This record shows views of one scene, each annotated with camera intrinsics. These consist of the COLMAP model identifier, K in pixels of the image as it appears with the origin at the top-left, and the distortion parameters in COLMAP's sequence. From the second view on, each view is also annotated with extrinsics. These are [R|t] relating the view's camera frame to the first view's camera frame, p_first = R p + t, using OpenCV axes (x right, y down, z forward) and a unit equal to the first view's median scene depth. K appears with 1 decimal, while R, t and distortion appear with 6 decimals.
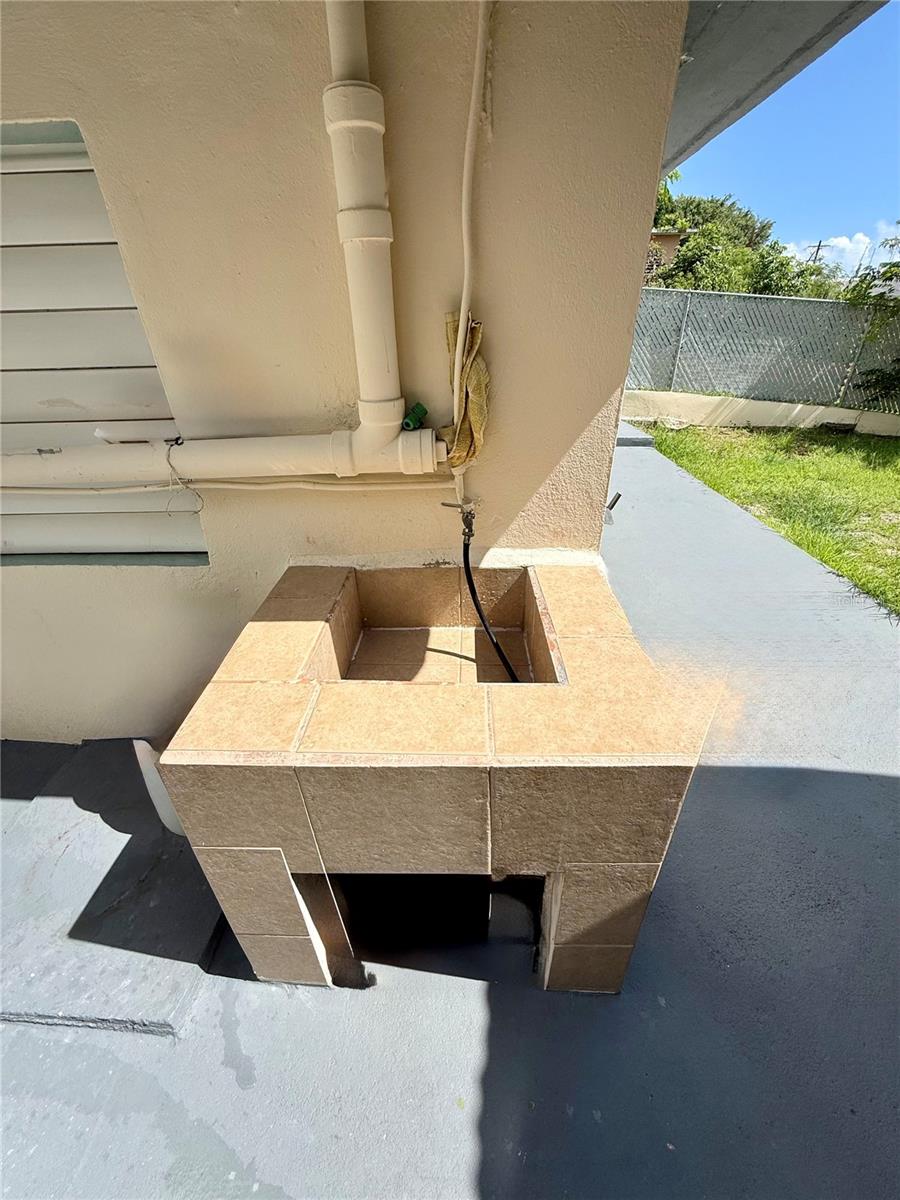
lens RADIAL K [[476.5, 0, 455.8], [0, 476.5, 599.6], [0, 0, 1]] dist [0.000461, -0.000145]
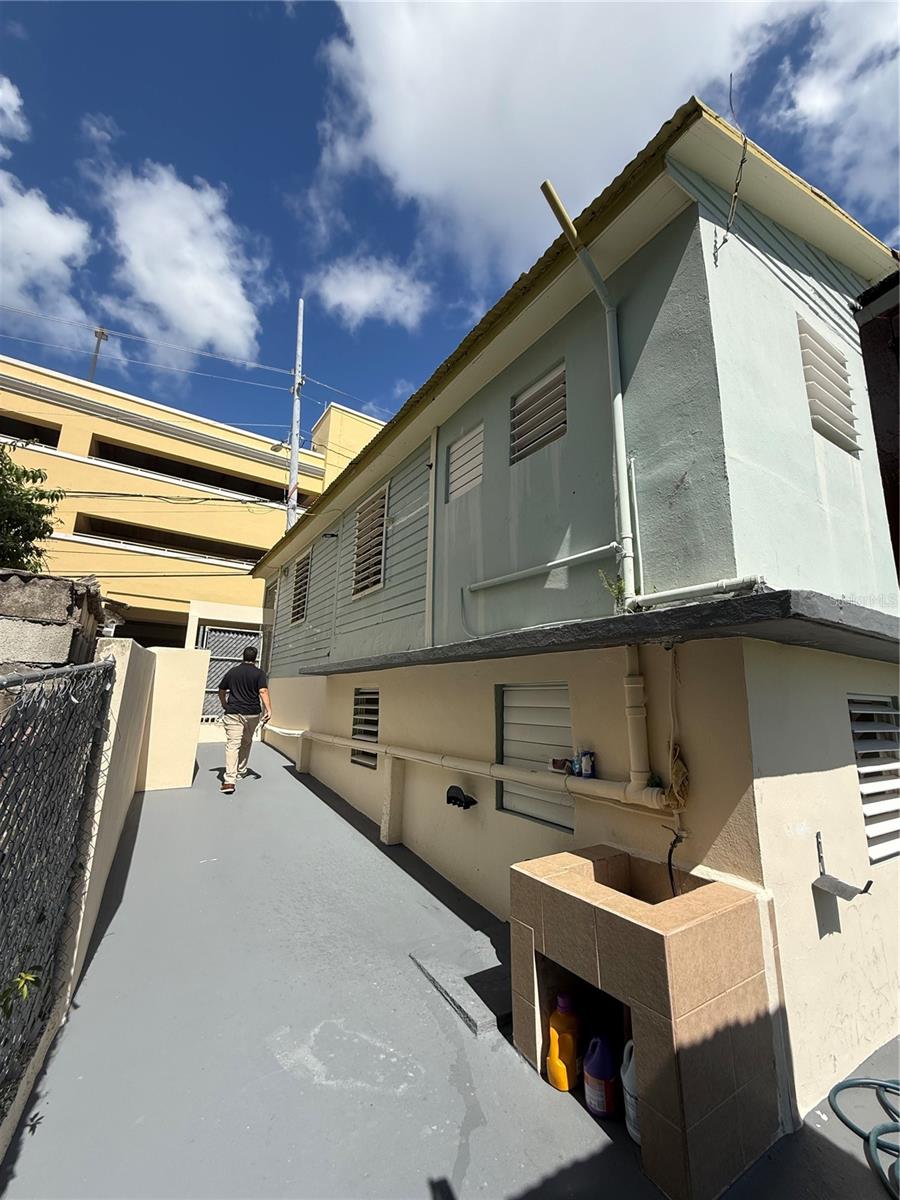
lens RADIAL K [[476.5, 0, 450.7], [0, 476.5, 597.8], [0, 0, 1]] dist [0.000461, -0.000145]
pose [[0.558653, -0.151722, -0.815406, 1.321181], [-0.438584, 0.780388, -0.445690, 0.356026], [0.703954, 0.606610, 0.369423, -1.013657]]
